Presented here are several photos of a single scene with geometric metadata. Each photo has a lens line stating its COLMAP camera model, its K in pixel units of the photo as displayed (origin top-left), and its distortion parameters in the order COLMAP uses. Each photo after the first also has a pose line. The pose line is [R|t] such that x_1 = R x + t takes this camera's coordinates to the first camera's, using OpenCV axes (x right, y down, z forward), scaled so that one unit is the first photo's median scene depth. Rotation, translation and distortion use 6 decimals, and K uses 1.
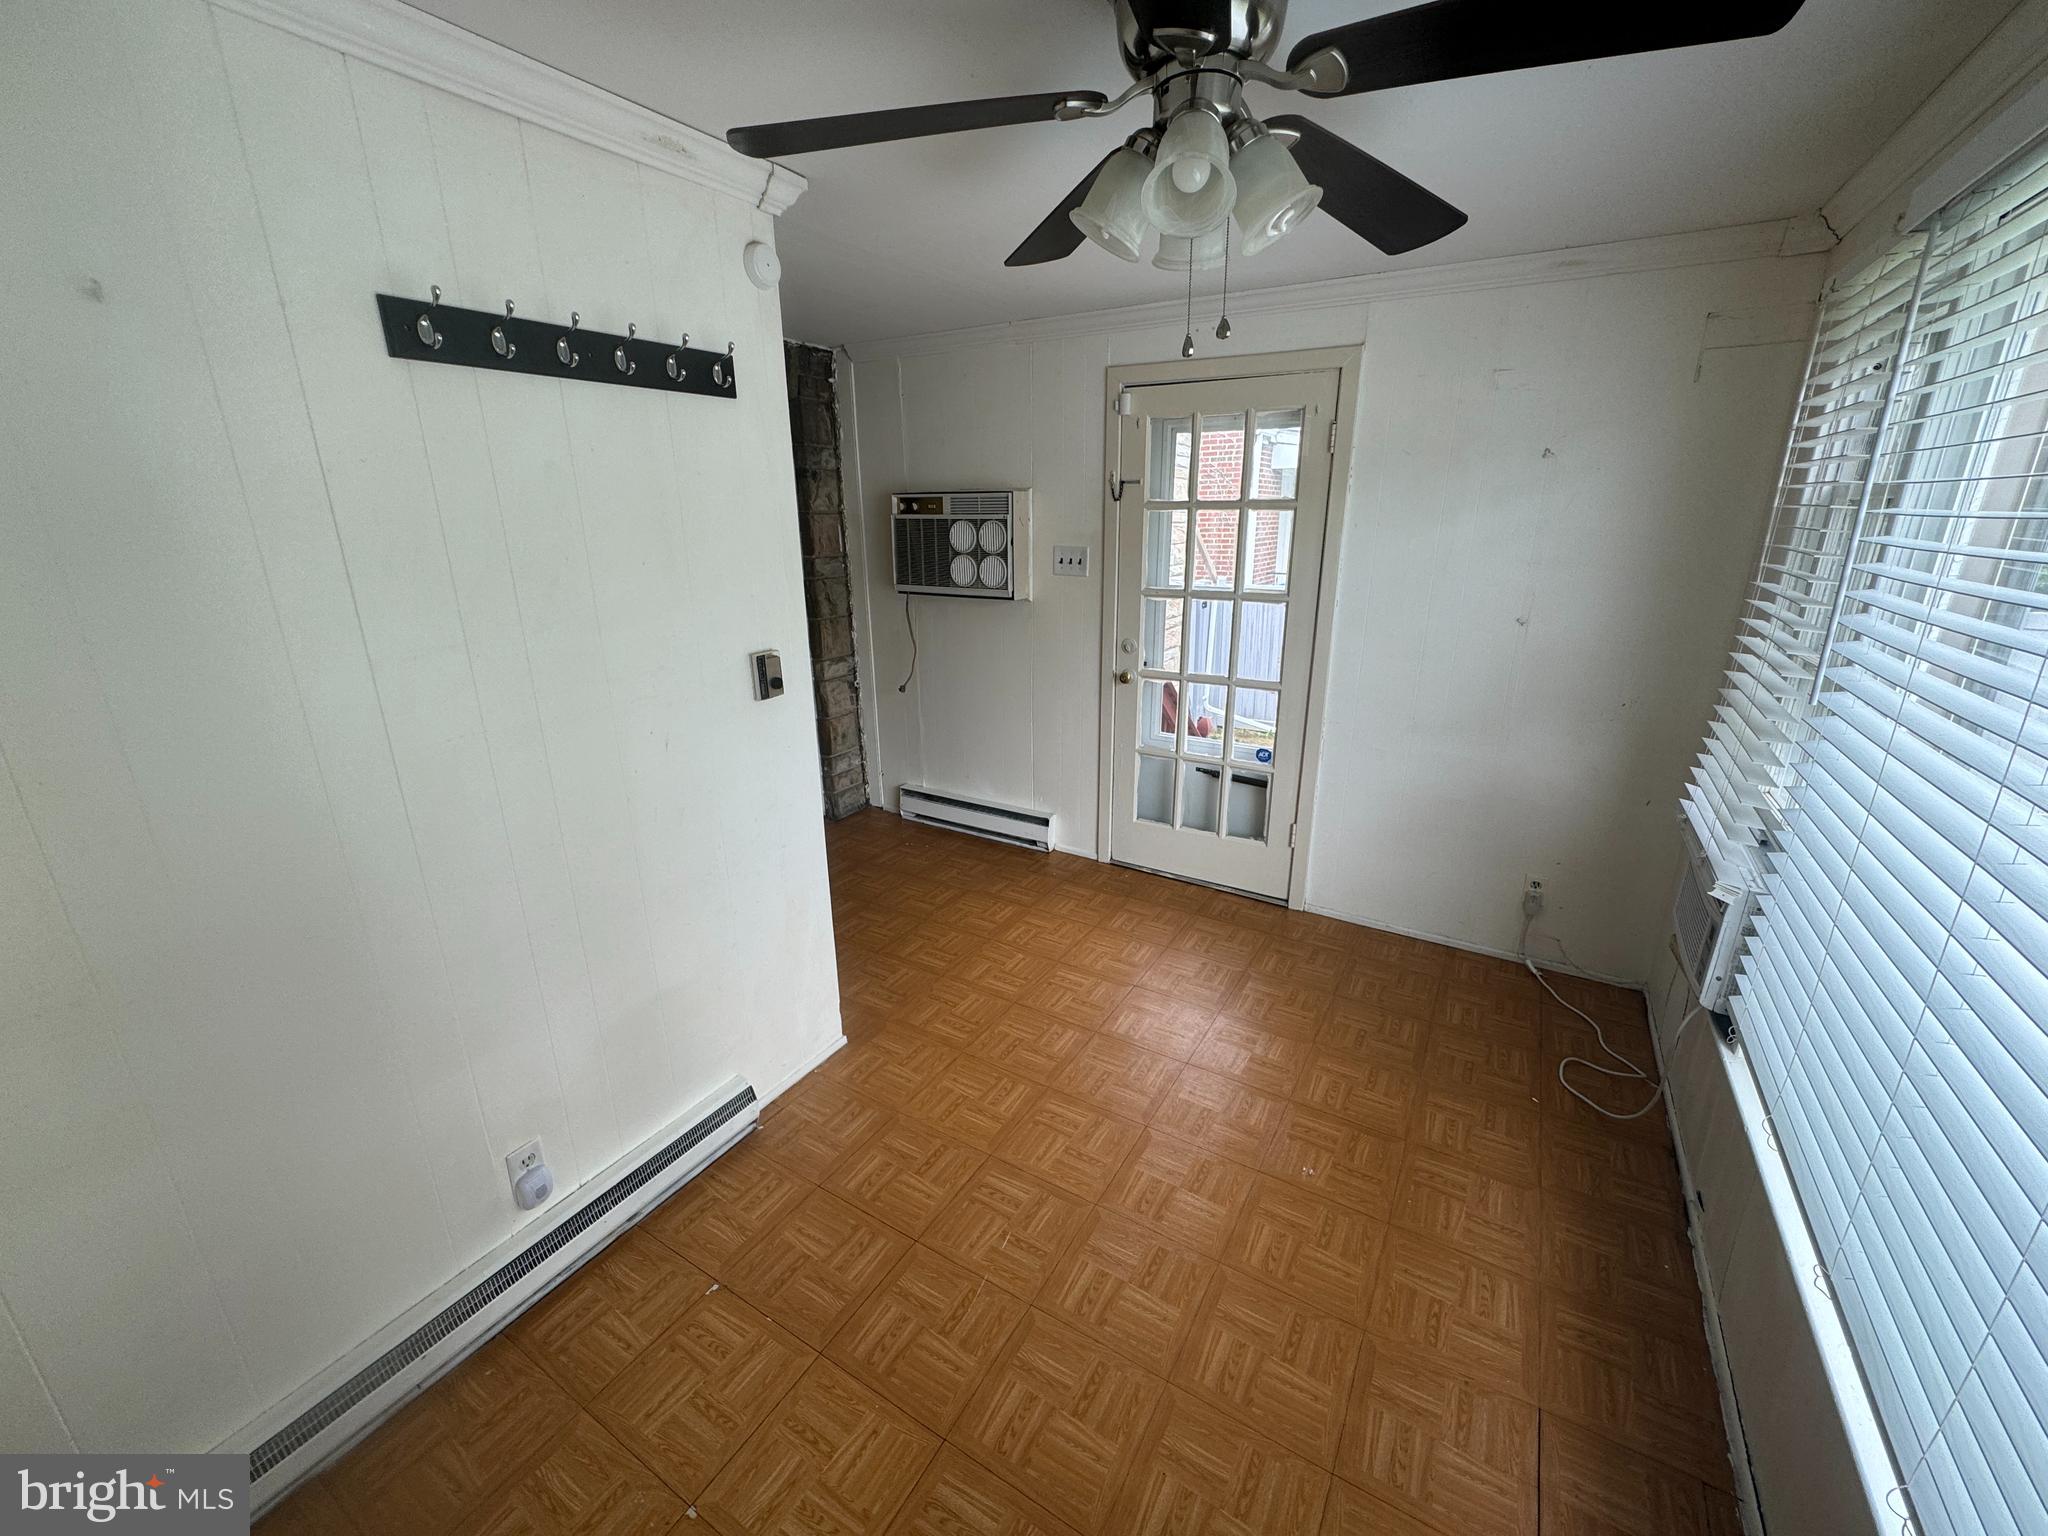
lens RADIAL K [[818.4, 0, 1023.0], [0, 818.4, 764.3], [0, 0, 1]] dist [-0.001508, 0.000276]
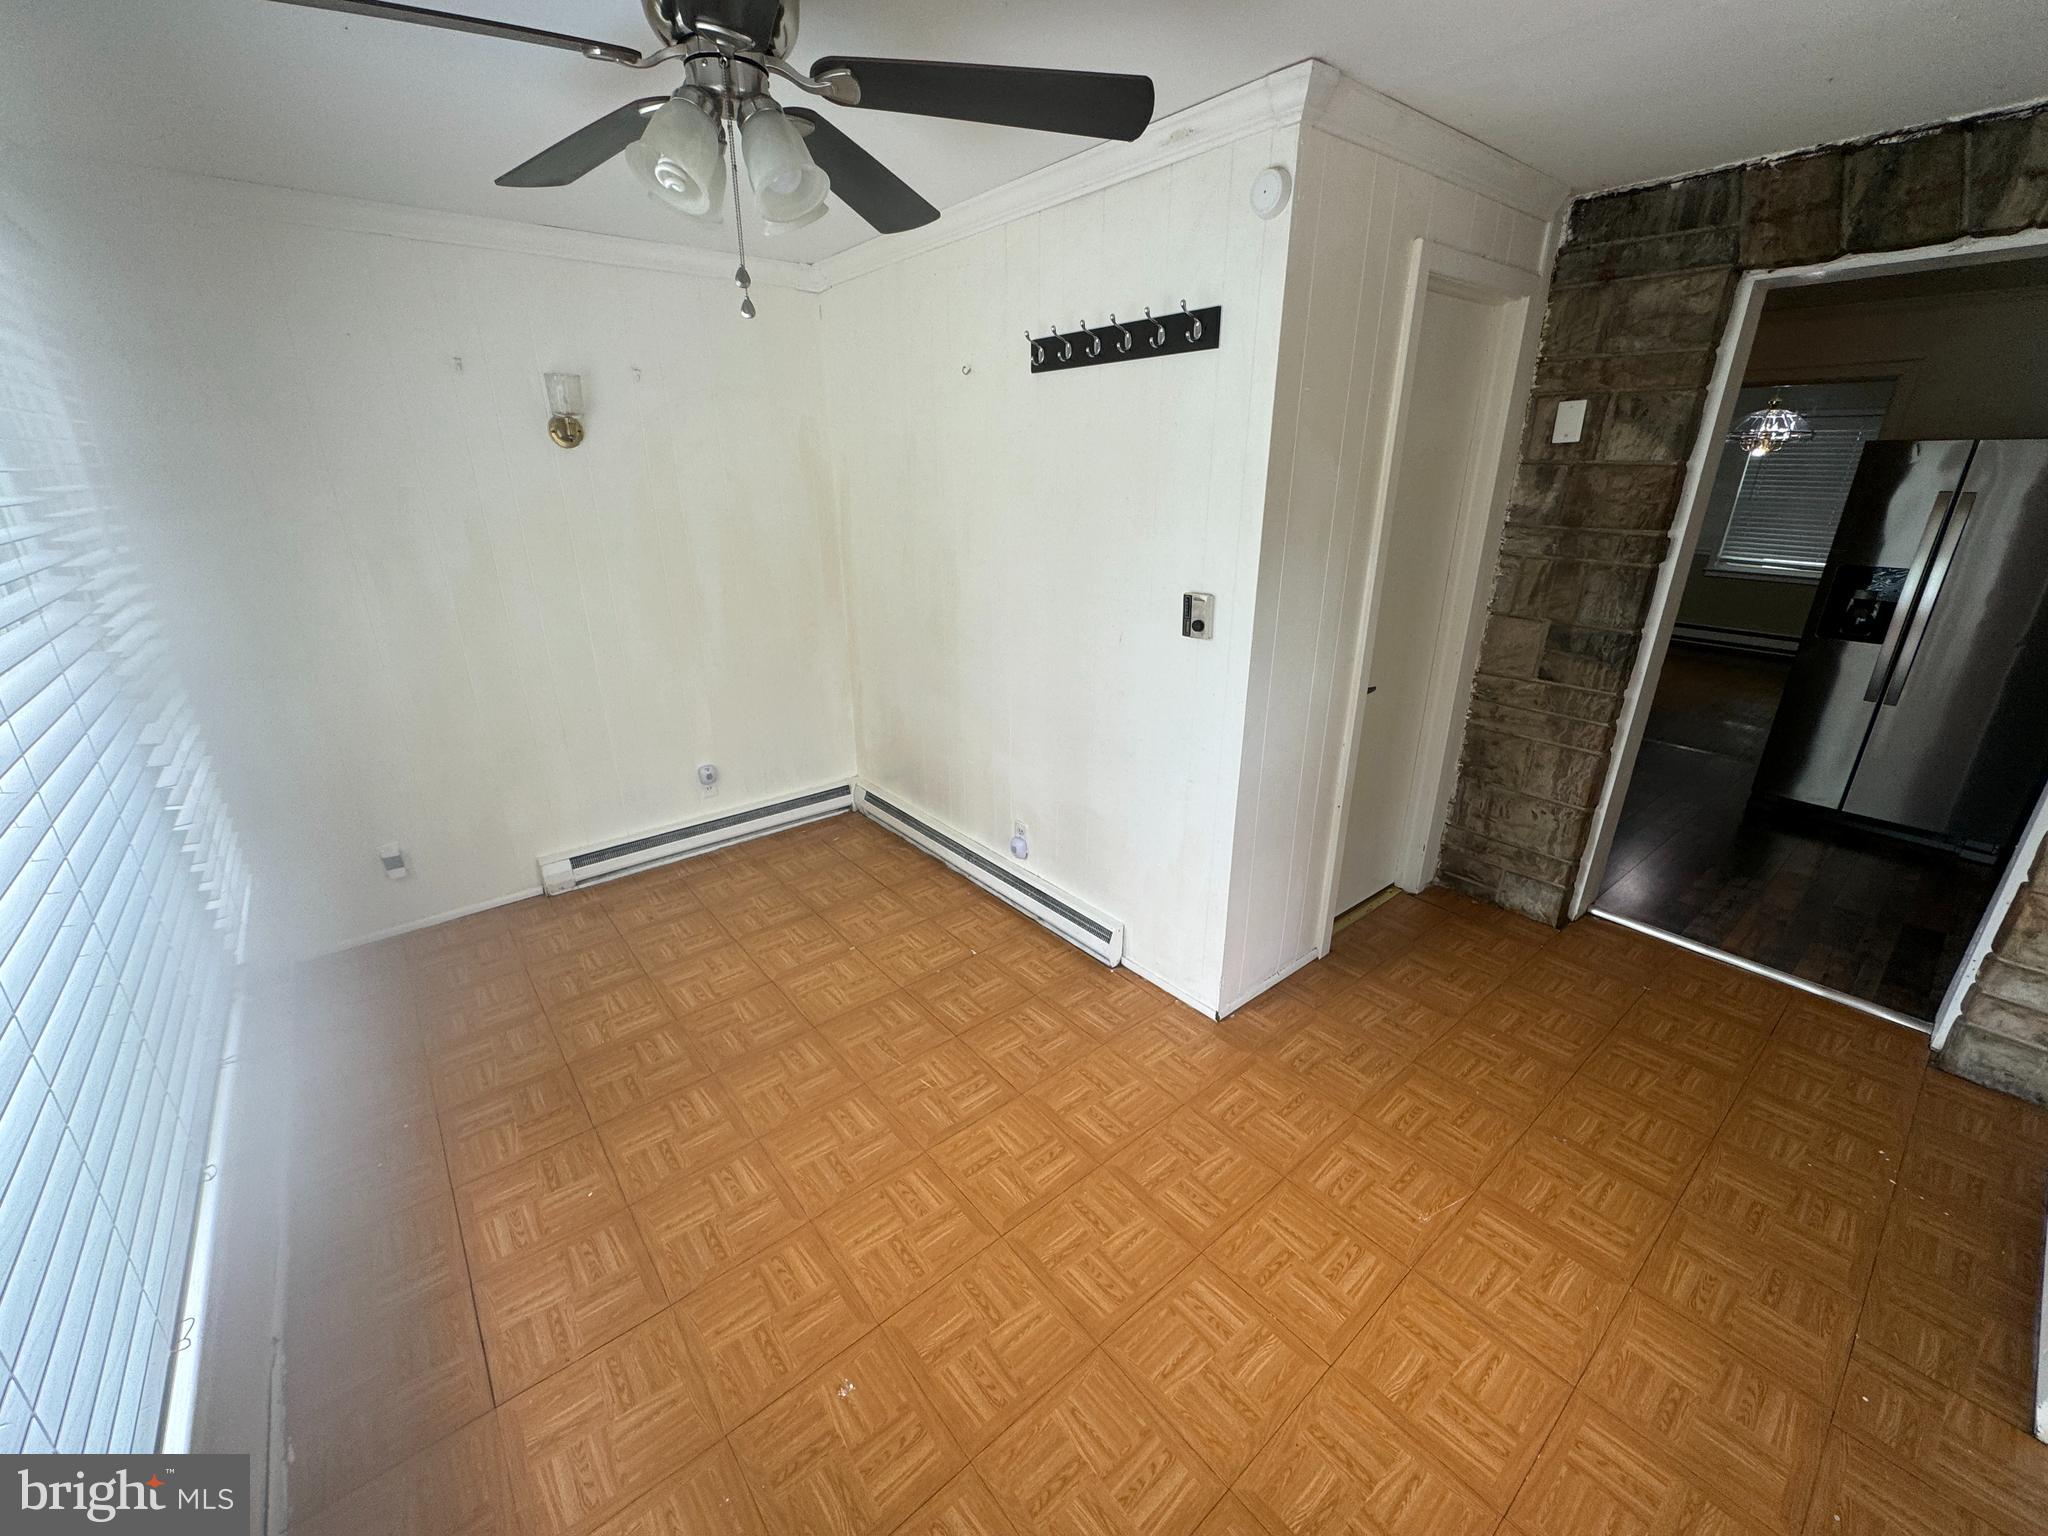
lens RADIAL K [[818.4, 0, 1023.0], [0, 818.4, 764.3], [0, 0, 1]] dist [-0.001508, 0.000276]
pose [[-0.330645, 0.333971, -0.882688, 0.770249], [-0.276929, 0.859787, 0.429041, -0.340963], [0.902211, 0.386302, -0.191798, 1.092569]]
